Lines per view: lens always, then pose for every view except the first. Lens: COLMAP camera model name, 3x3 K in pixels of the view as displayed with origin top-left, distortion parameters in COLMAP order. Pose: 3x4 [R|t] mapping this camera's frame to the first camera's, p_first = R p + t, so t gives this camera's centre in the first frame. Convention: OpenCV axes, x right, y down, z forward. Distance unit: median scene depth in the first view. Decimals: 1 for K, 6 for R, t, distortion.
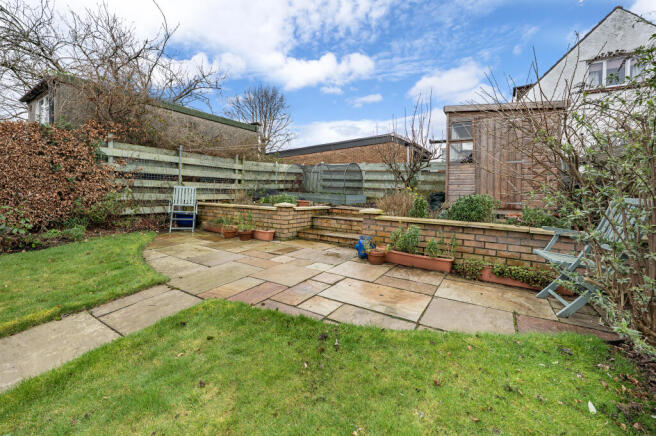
lens RADIAL K [[273.5, 0, 328.0], [0, 273.5, 218.0], [0, 0, 1]] dist [-0.000090, -0.000131]
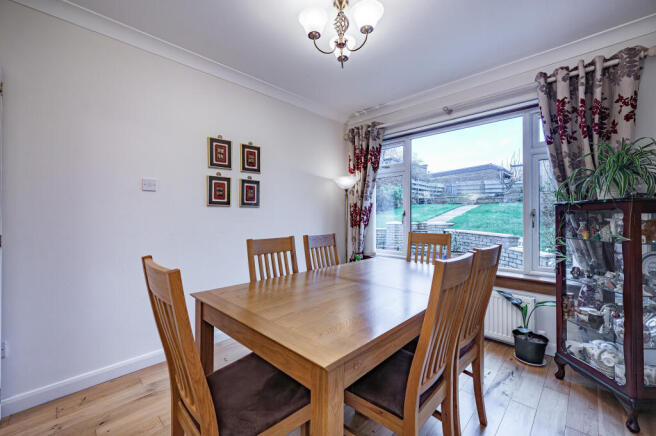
lens RADIAL K [[282.4, 0, 331.8], [0, 282.4, 217.4], [0, 0, 1]] dist [0.000795, -0.000011]
pose [[0.984390, -0.022833, -0.174514, -0.687366], [0.007506, 0.996093, -0.087988, 0.280435], [0.175841, 0.085304, 0.980716, -1.407408]]
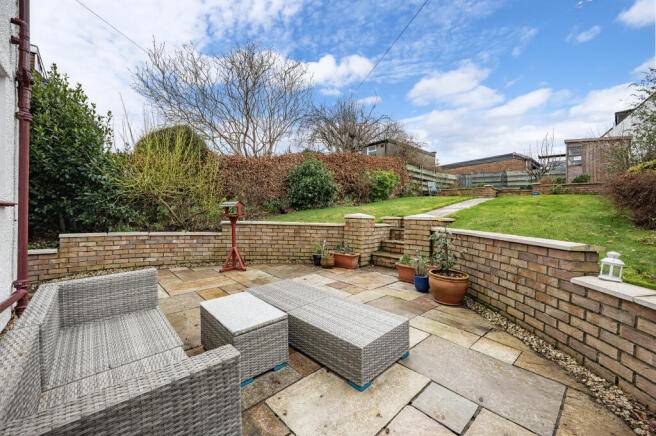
lens RADIAL K [[273.5, 0, 328.0], [0, 273.5, 218.0], [0, 0, 1]] dist [-0.000090, -0.000131]
pose [[0.967911, 0.002264, -0.251285, -0.546940], [-0.022315, 0.996783, -0.076973, 0.266490], [0.250302, 0.080110, 0.964848, -0.977732]]
